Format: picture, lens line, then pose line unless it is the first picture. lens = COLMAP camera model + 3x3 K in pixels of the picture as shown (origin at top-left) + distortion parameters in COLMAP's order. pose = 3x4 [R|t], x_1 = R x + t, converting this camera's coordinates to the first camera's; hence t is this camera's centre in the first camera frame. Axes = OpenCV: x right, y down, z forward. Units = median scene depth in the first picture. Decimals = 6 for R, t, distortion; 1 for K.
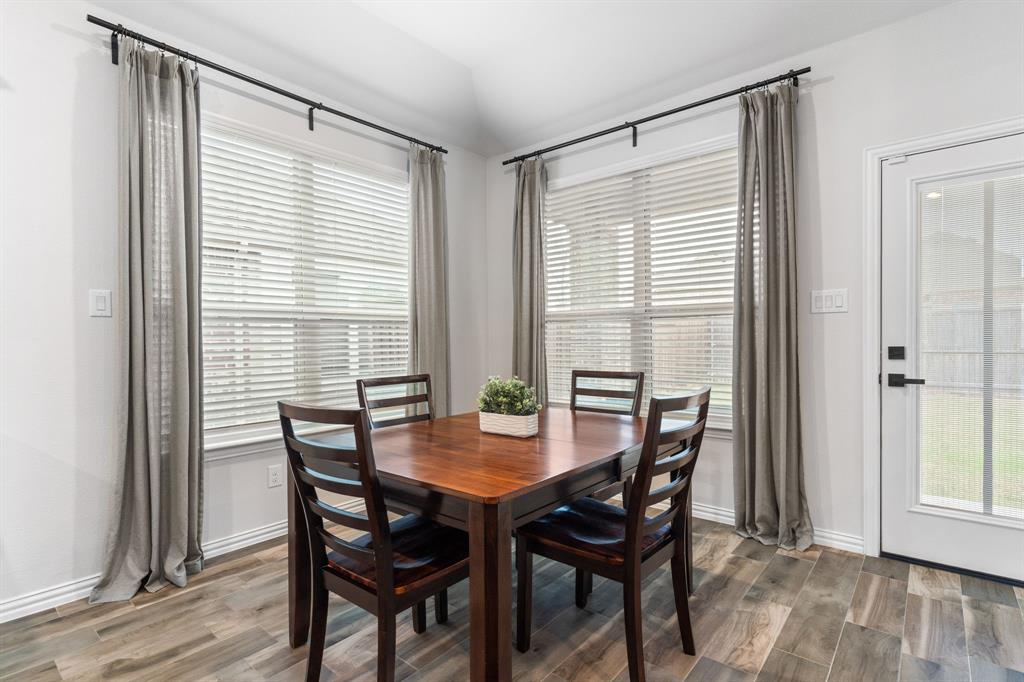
lens RADIAL K [[499.0, 0, 512.0], [0, 499.0, 344.6], [0, 0, 1]] dist [0.004239, 0.000587]
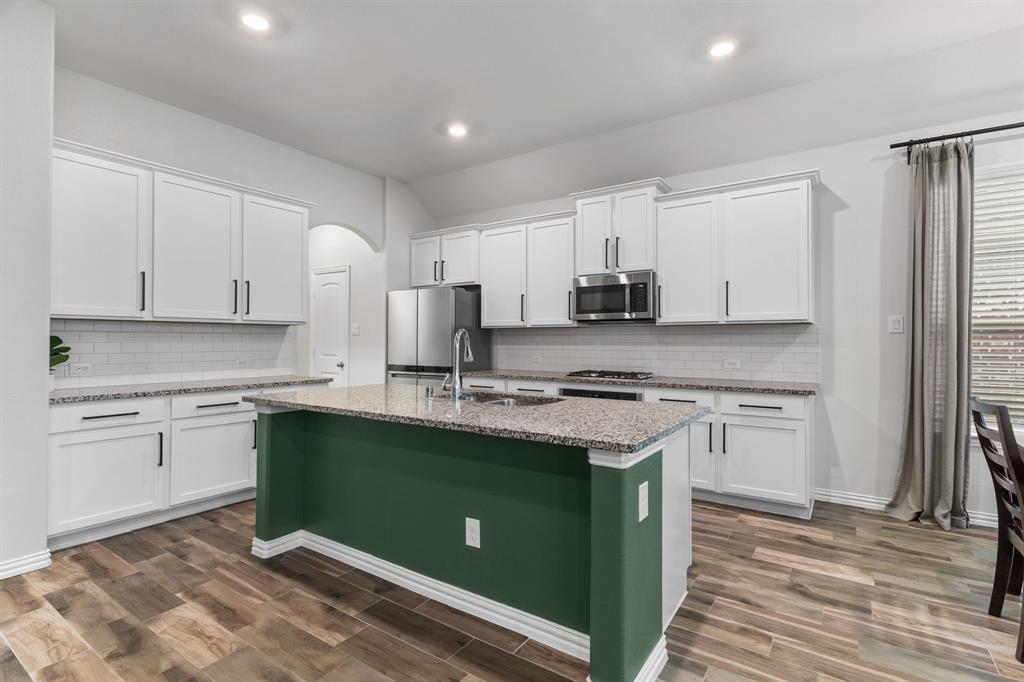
lens RADIAL K [[485.0, 0, 516.7], [0, 485.0, 343.6], [0, 0, 1]] dist [0.001887, 0.000630]
pose [[0.113284, 0.017466, -0.993409, 0.494927], [-0.014946, 0.999762, 0.015874, -0.027401], [0.993450, 0.013049, 0.113518, -0.305670]]
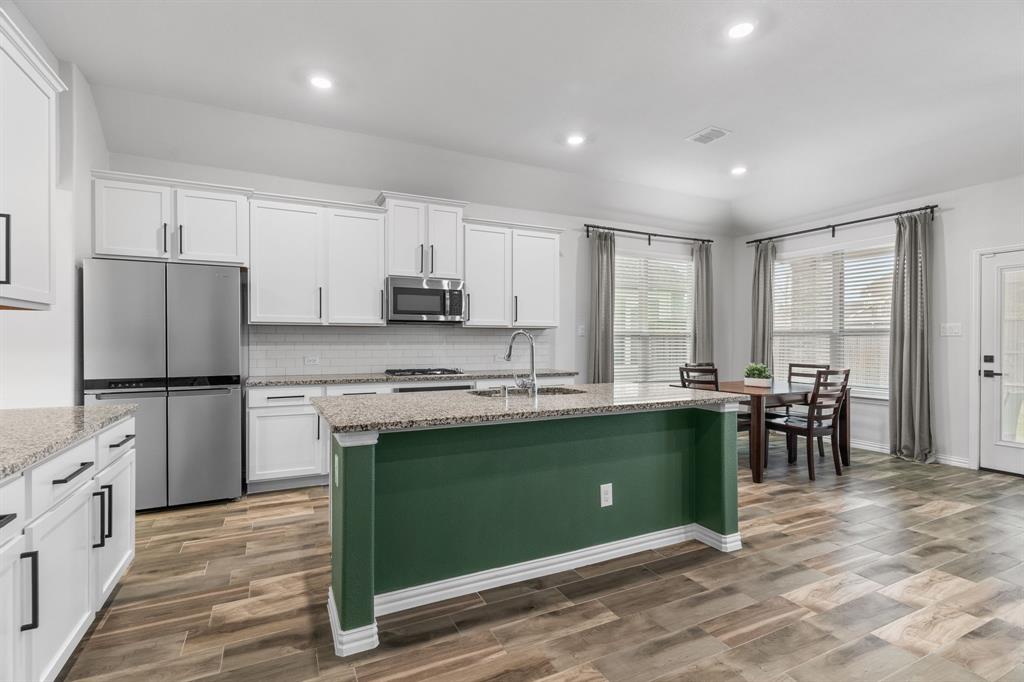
lens RADIAL K [[485.0, 0, 516.7], [0, 485.0, 343.6], [0, 0, 1]] dist [0.001887, 0.000630]
pose [[0.918263, 0.016297, -0.395636, -0.126137], [-0.017809, 0.999841, -0.000151, -0.008539], [0.395570, 0.007184, 0.918408, -1.345969]]
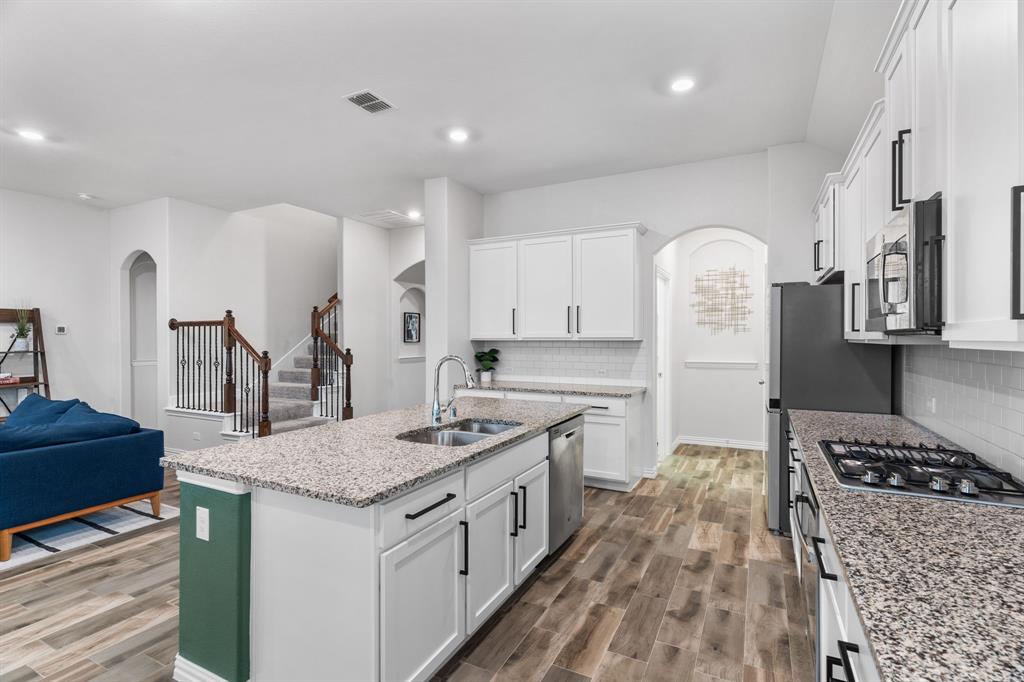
lens RADIAL K [[485.0, 0, 516.7], [0, 485.0, 343.6], [0, 0, 1]] dist [0.001887, 0.000630]
pose [[-0.972551, 0.016553, -0.232099, -0.453515], [0.010713, 0.999594, 0.026401, -0.097837], [0.232442, 0.023190, -0.972334, 0.795150]]
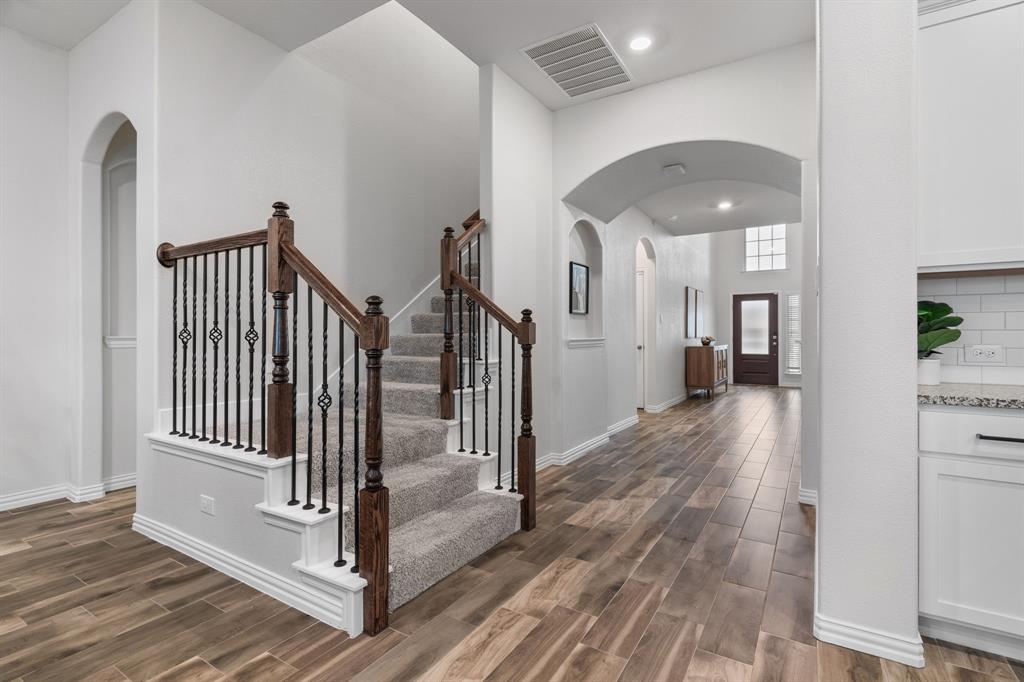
lens RADIAL K [[483.4, 0, 512.0], [0, 483.4, 341.0], [0, 0, 1]] dist [0.009329, 0.000065]
pose [[-0.989238, 0.014317, -0.145616, -0.012562], [0.011877, 0.999774, 0.017611, 0.031551], [0.145835, 0.015692, -0.989184, -0.617198]]
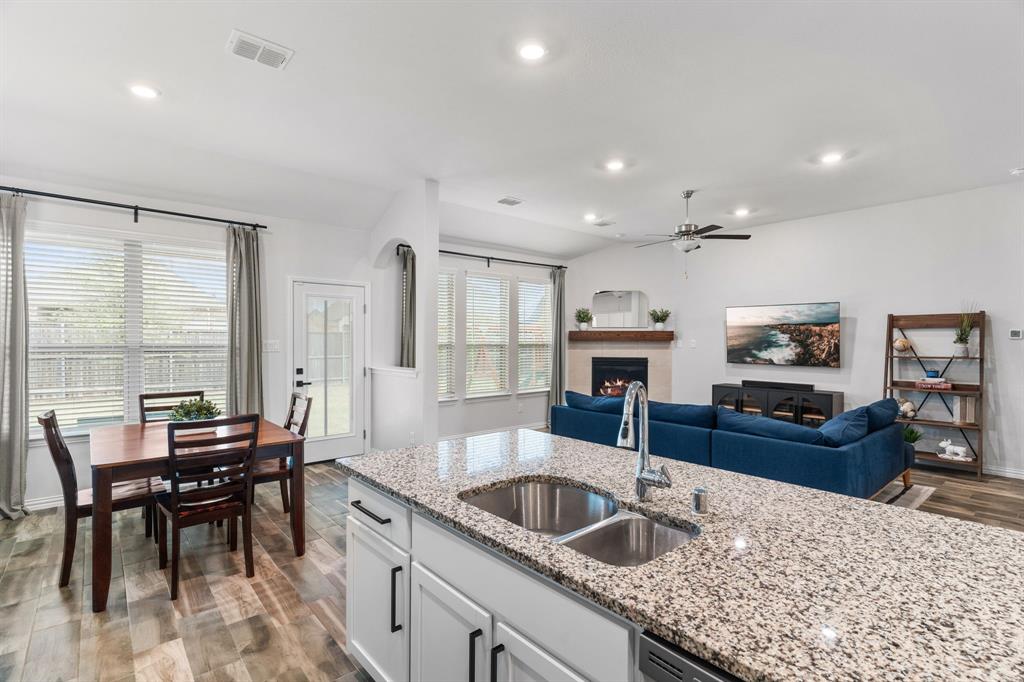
lens RADIAL K [[485.0, 0, 516.7], [0, 485.0, 343.6], [0, 0, 1]] dist [0.001887, 0.000630]
pose [[0.149760, 0.004718, 0.988711, -1.177519], [0.005346, 0.999970, -0.005582, -0.086795], [-0.988708, 0.006121, 0.149730, -0.250253]]
